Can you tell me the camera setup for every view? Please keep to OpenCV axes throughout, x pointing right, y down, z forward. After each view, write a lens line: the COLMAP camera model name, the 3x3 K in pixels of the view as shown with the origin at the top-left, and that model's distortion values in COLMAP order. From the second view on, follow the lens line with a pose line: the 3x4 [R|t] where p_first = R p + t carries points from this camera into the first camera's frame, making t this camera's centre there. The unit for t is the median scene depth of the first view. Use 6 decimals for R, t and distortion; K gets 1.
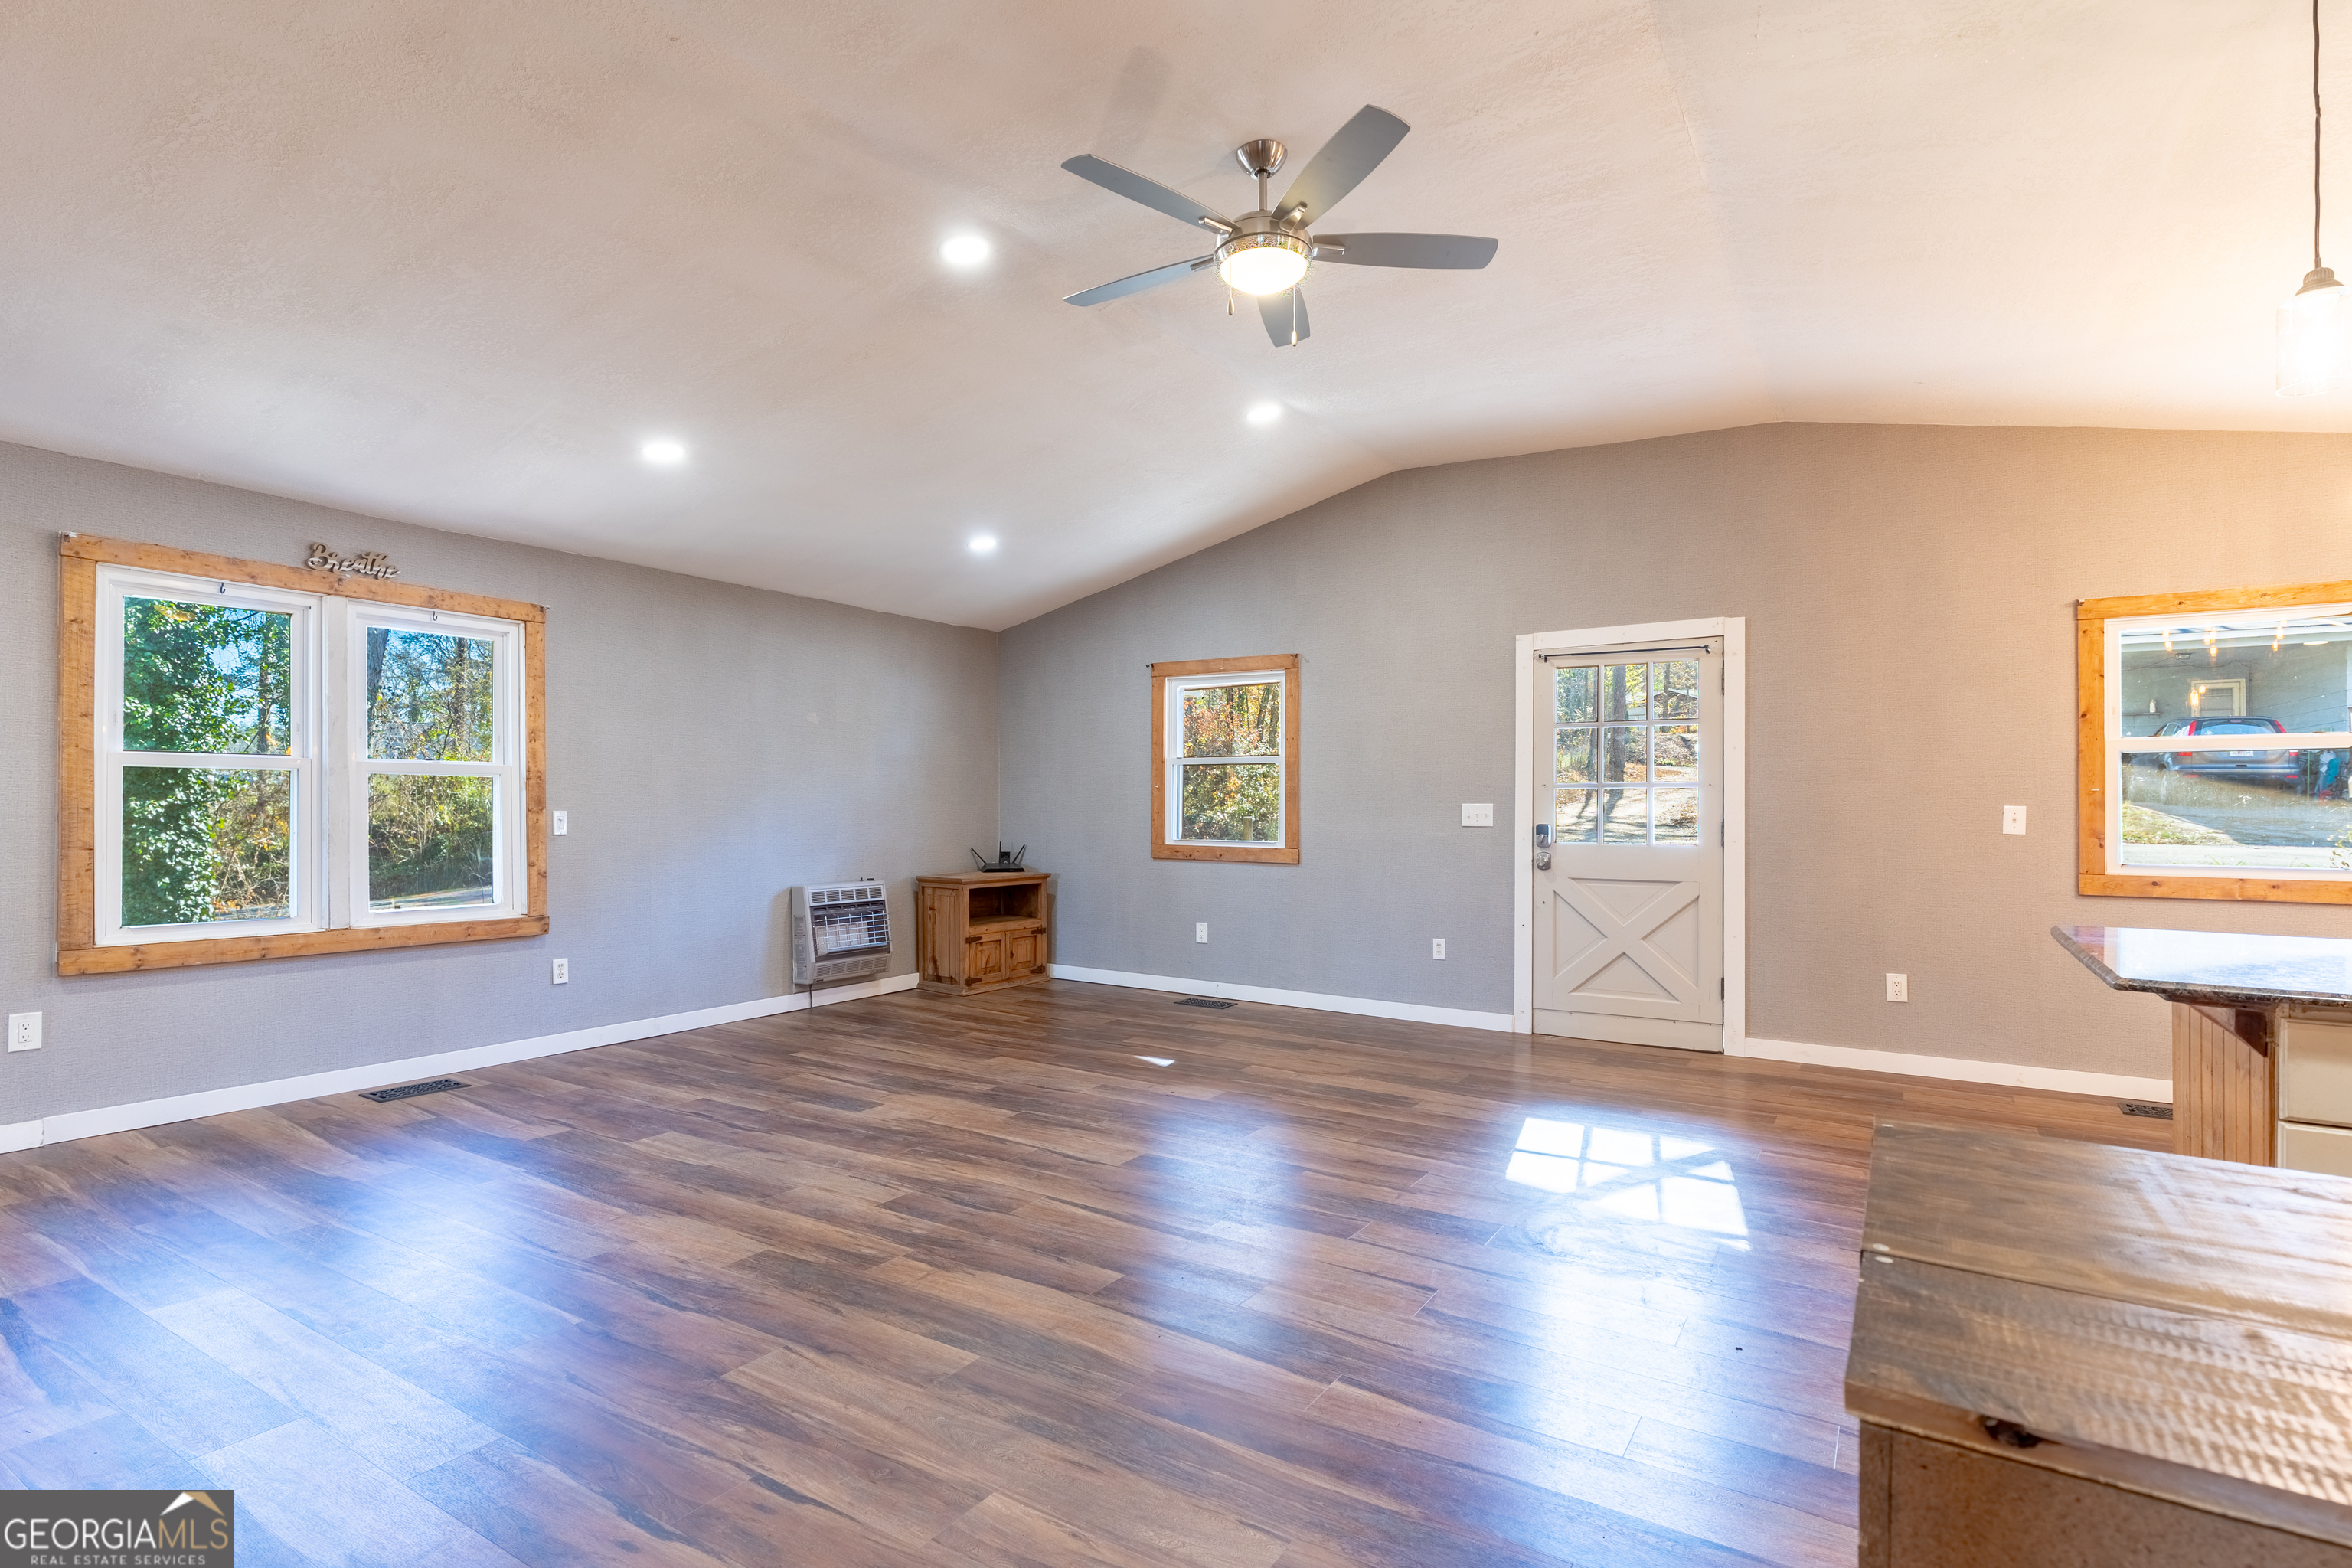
lens RADIAL K [[1150.0, 0, 1166.0], [0, 1150.0, 808.9], [0, 0, 1]] dist [-0.000206, 0.000307]
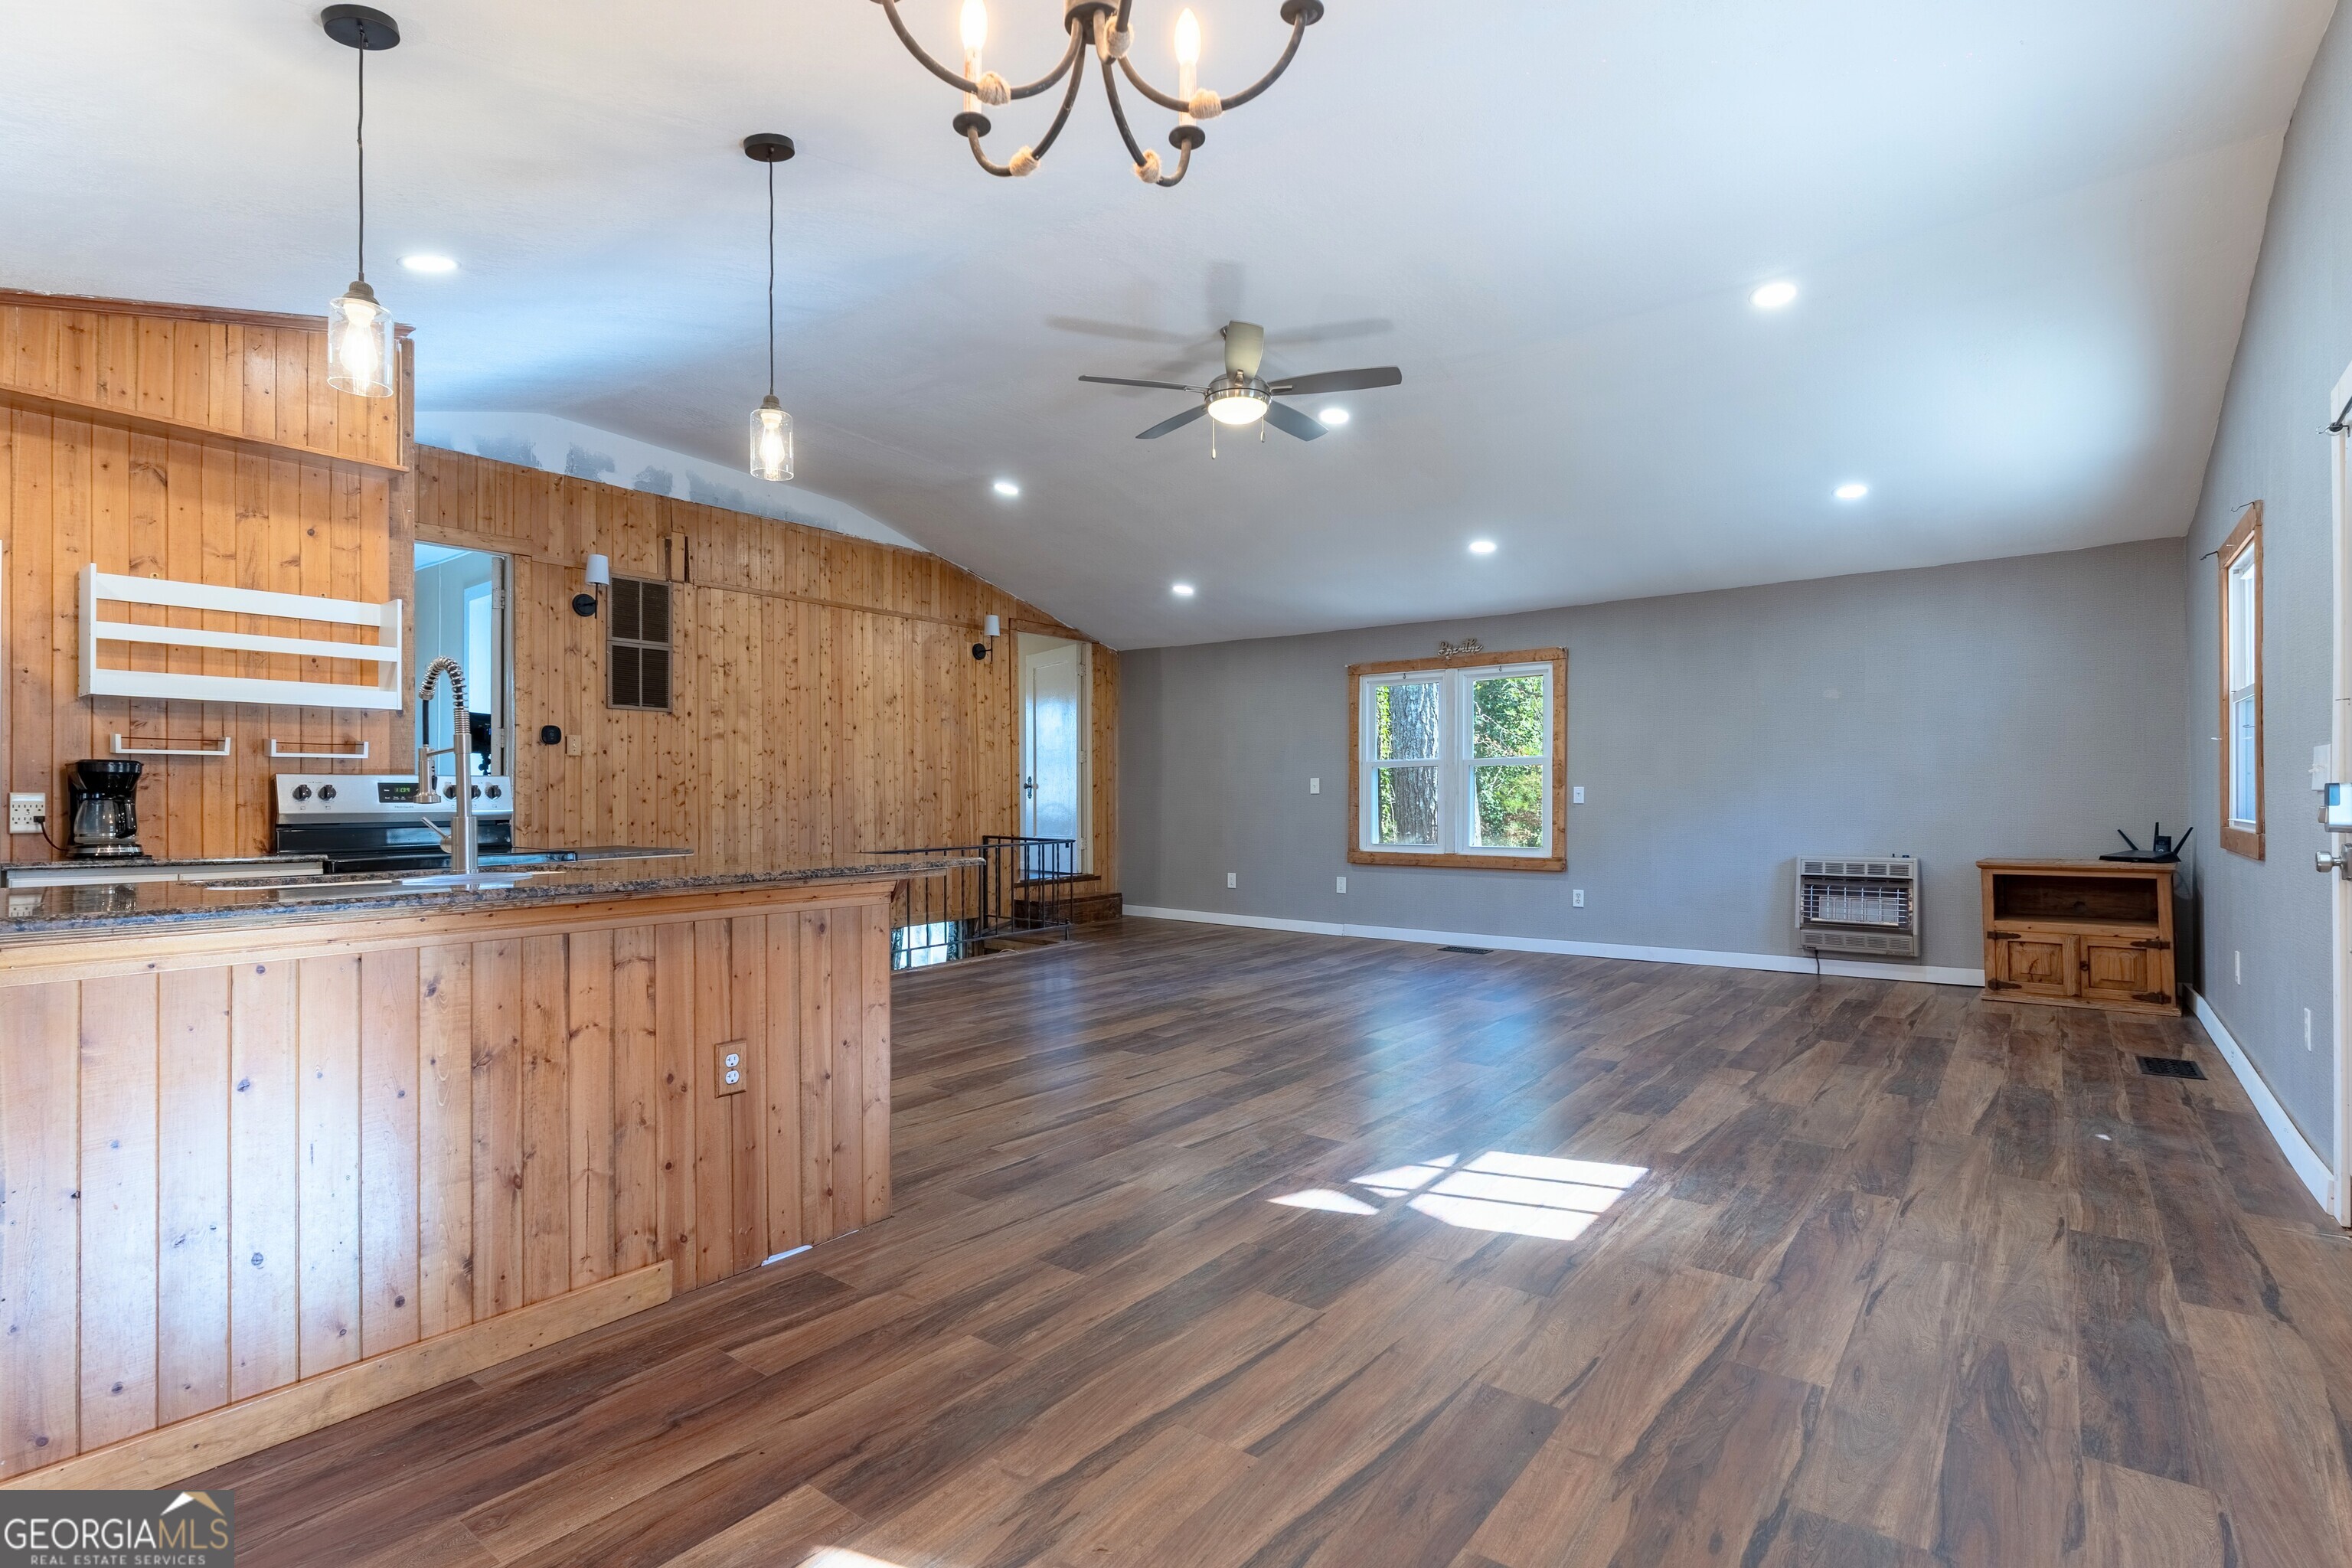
lens RADIAL K [[1085.0, 0, 1139.1], [0, 1085.0, 793.9], [0, 0, 1]] dist [0.000816, 0.000237]
pose [[-0.080894, -0.006370, -0.996702, 0.826418], [0.000388, 0.999979, -0.006423, 0.020822], [0.996723, -0.000906, -0.080890, 0.558040]]
